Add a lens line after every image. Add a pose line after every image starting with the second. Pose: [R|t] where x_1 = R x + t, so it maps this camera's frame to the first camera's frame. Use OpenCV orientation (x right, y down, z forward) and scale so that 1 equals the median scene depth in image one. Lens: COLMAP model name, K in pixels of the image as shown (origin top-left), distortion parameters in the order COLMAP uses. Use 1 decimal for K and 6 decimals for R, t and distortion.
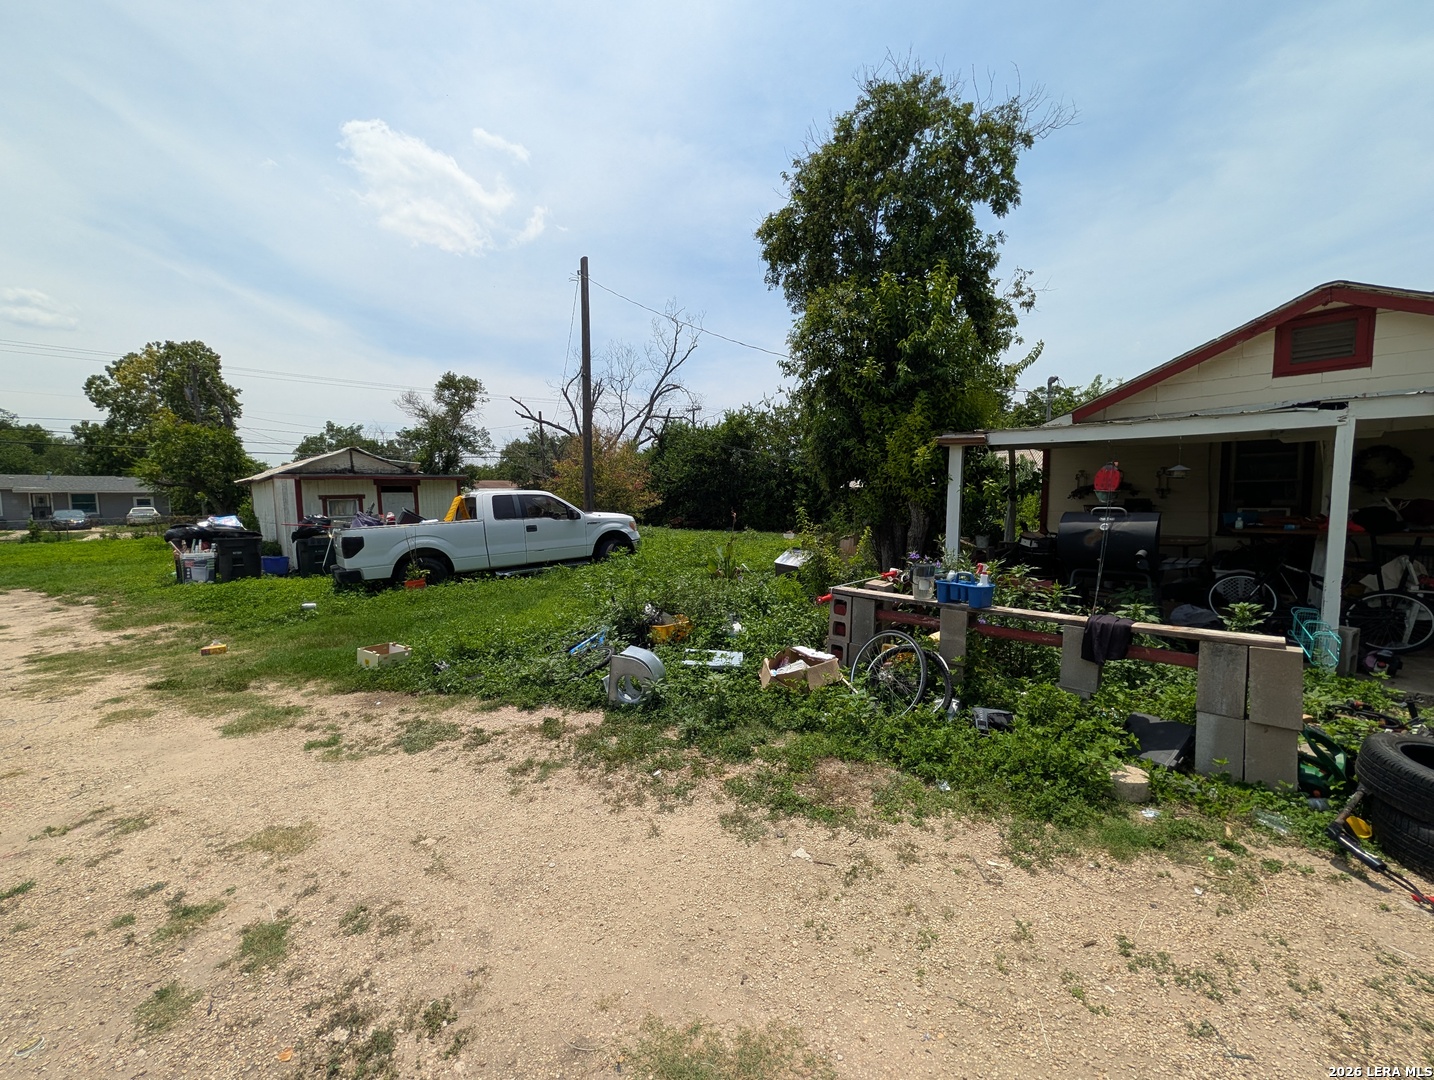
lens RADIAL K [[552.3, 0, 716.2], [0, 552.3, 542.0], [0, 0, 1]] dist [0.001008, 0.000041]
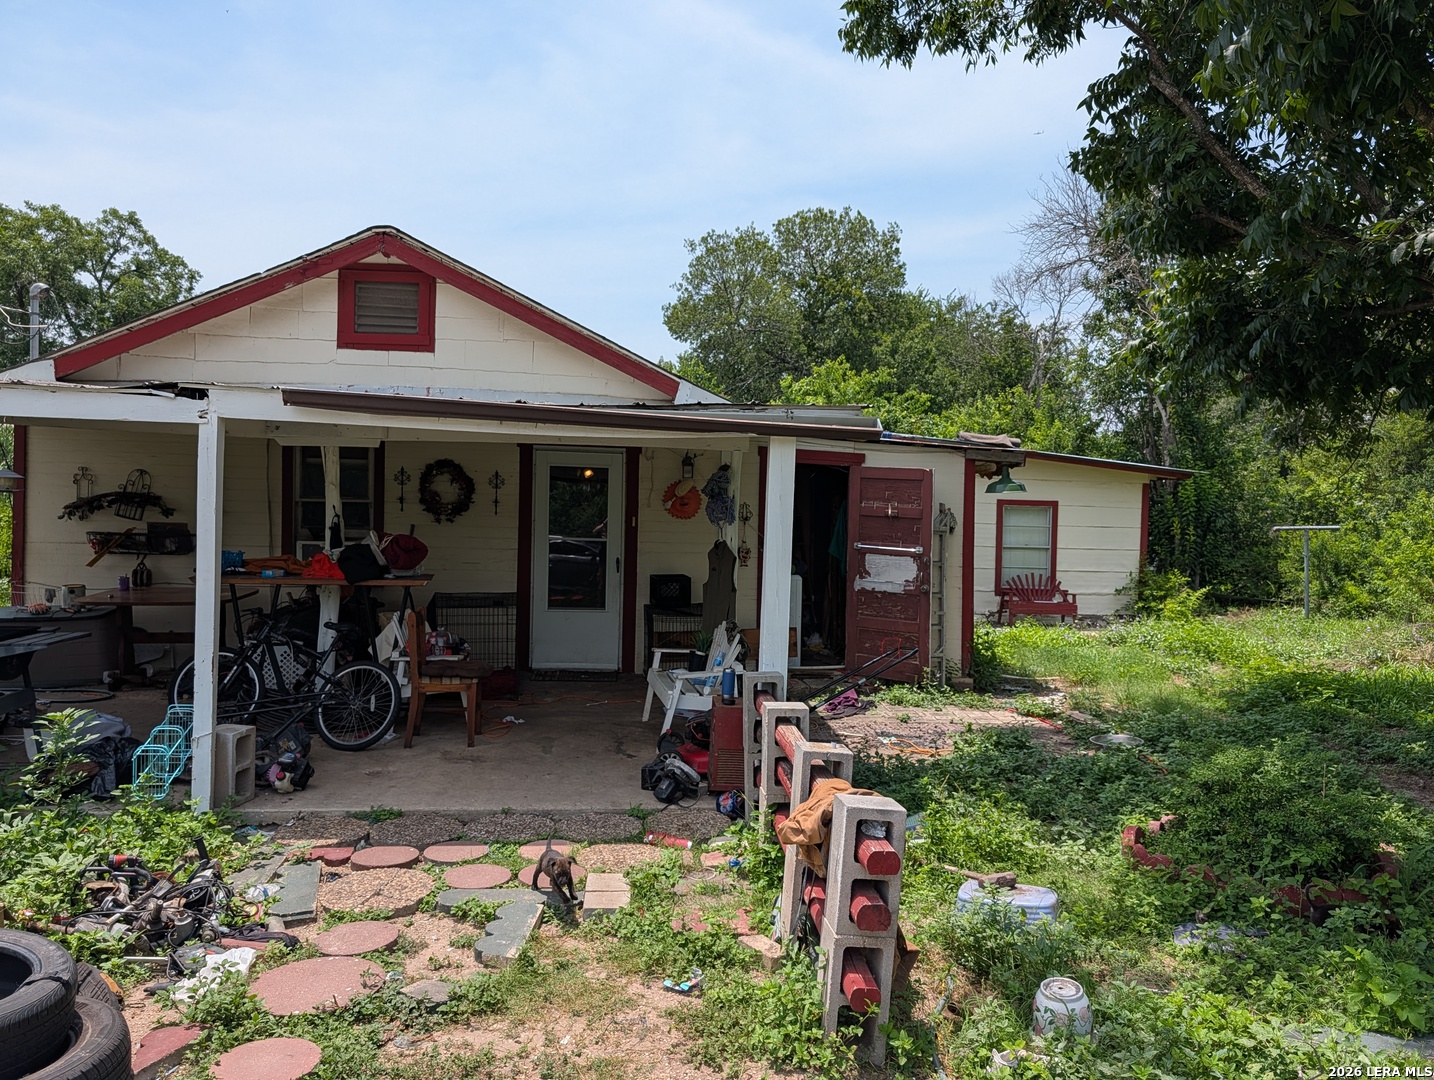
lens RADIAL K [[1036.7, 0, 739.5], [0, 1036.7, 543.4], [0, 0, 1]] dist [0.015397, -0.013572]
pose [[0.636050, 0.007524, 0.771611, 0.375570], [0.027851, 0.999077, -0.032700, -0.005719], [-0.771145, 0.042289, 0.635254, -0.182313]]
